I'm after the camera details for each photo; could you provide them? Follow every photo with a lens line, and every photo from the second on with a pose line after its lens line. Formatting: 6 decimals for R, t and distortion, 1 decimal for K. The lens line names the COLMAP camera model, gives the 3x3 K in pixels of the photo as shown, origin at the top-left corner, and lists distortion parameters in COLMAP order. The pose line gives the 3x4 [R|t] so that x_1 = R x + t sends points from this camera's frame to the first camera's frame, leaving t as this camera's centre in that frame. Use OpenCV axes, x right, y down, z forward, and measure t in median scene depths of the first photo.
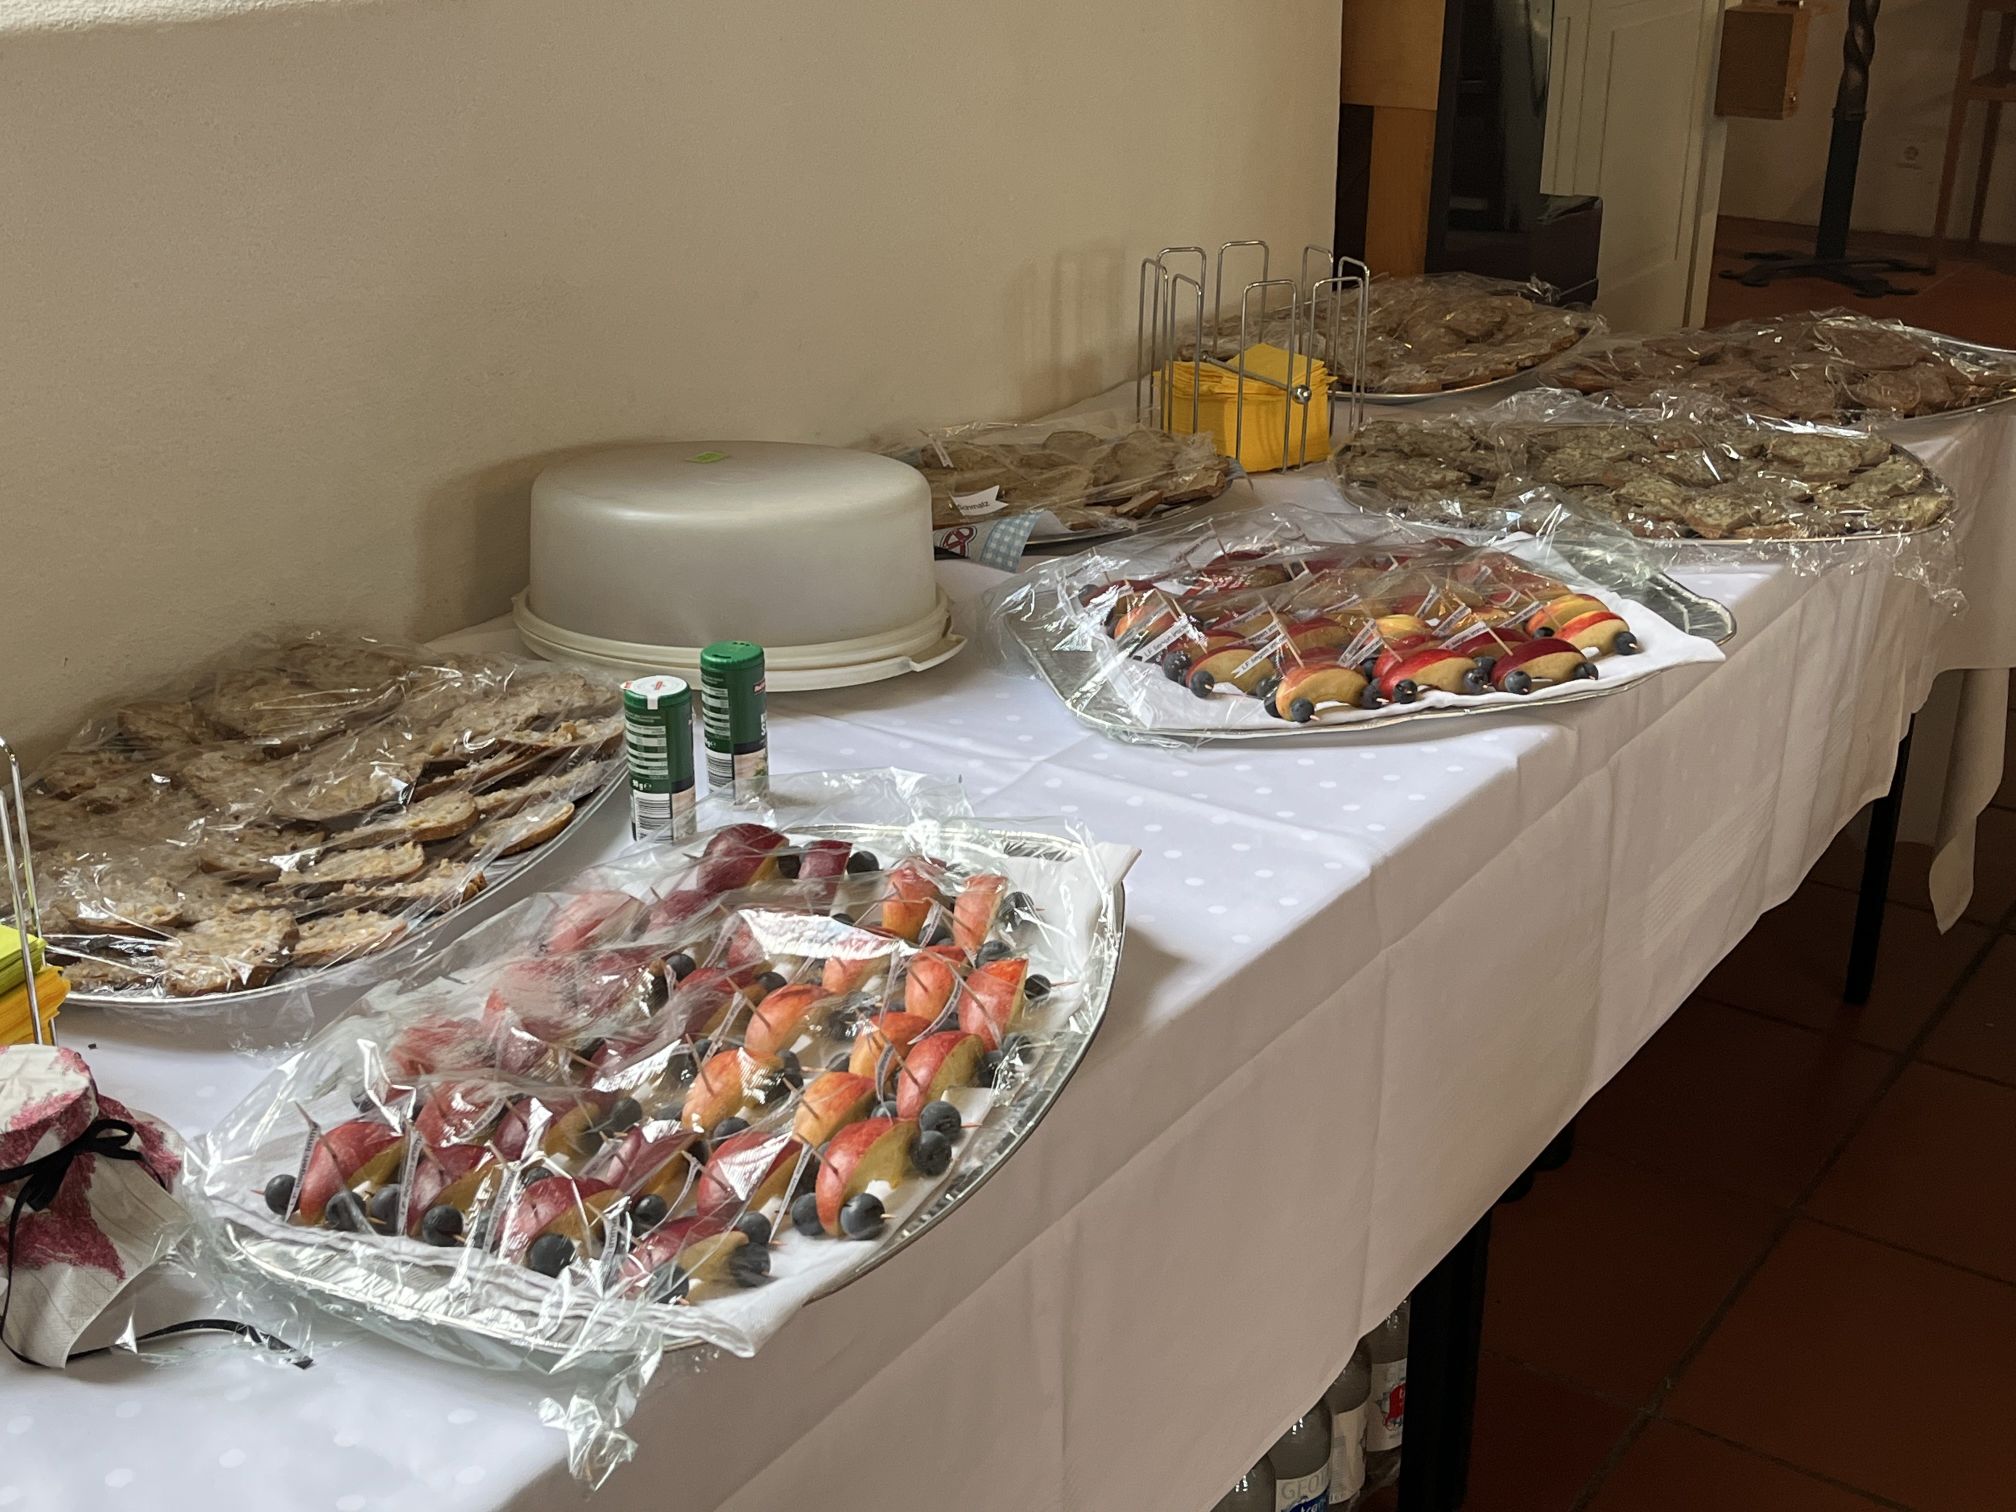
lens RADIAL K [[2362.9, 0, 1008.0], [0, 2362.9, 756.0], [0, 0, 1]] dist [0.148935, -0.384421]
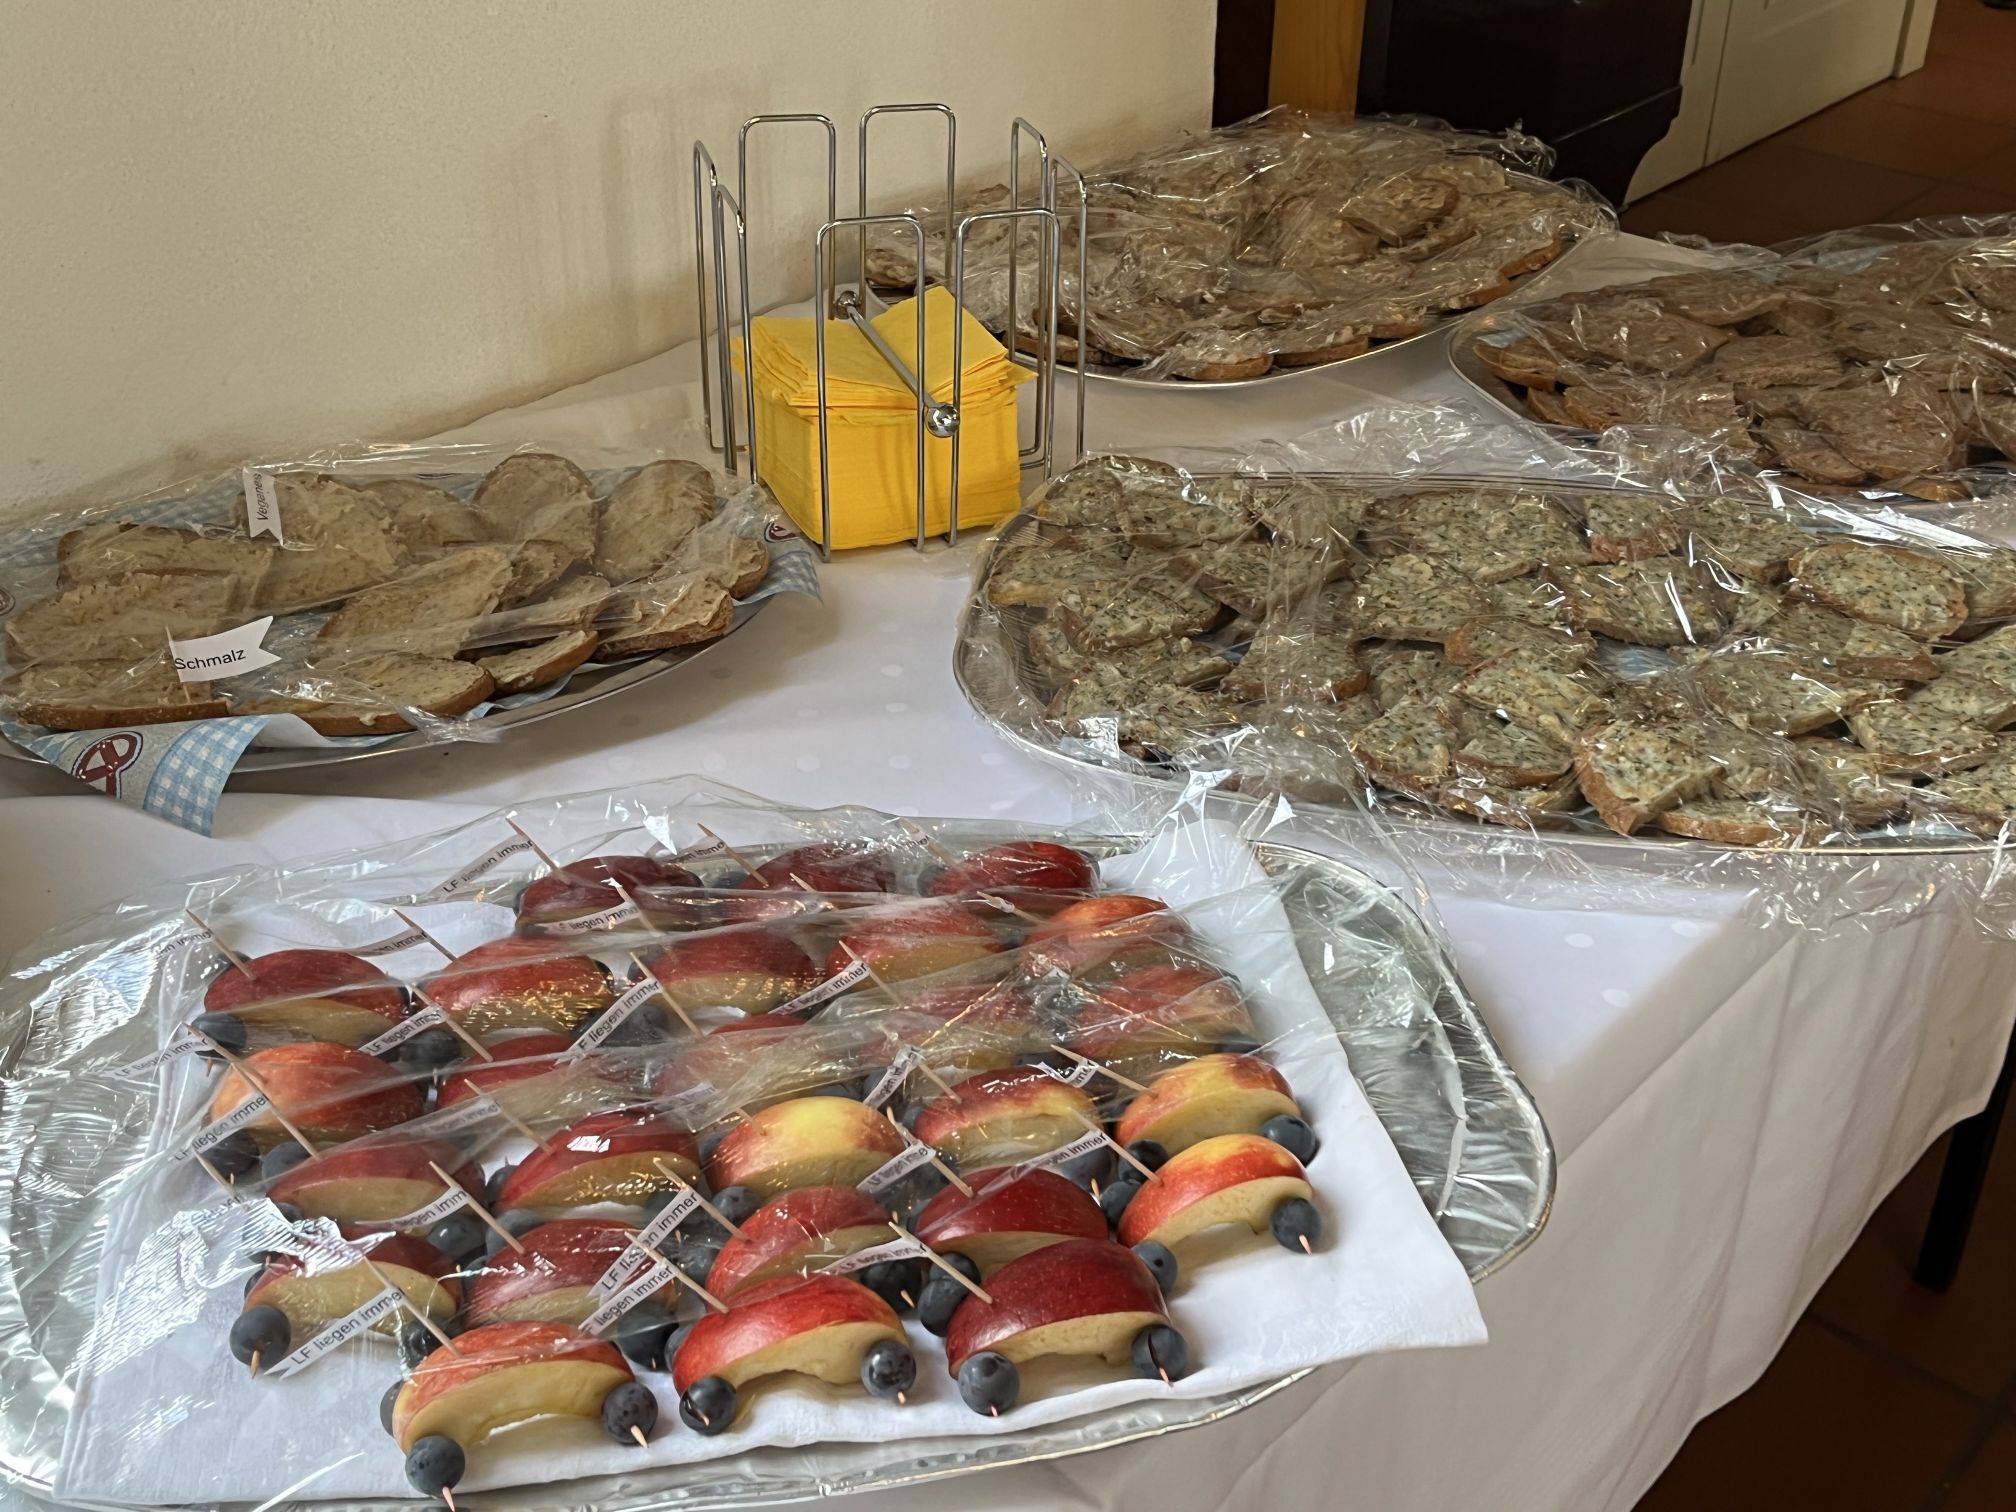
lens RADIAL K [[2362.9, 0, 1008.0], [0, 2362.9, 756.0], [0, 0, 1]] dist [0.148935, -0.384421]
pose [[0.995027, 0.061208, -0.078581, 0.190152], [-0.049237, 0.988039, 0.146136, -0.159447], [0.086585, -0.141540, 0.986139, 0.459278]]
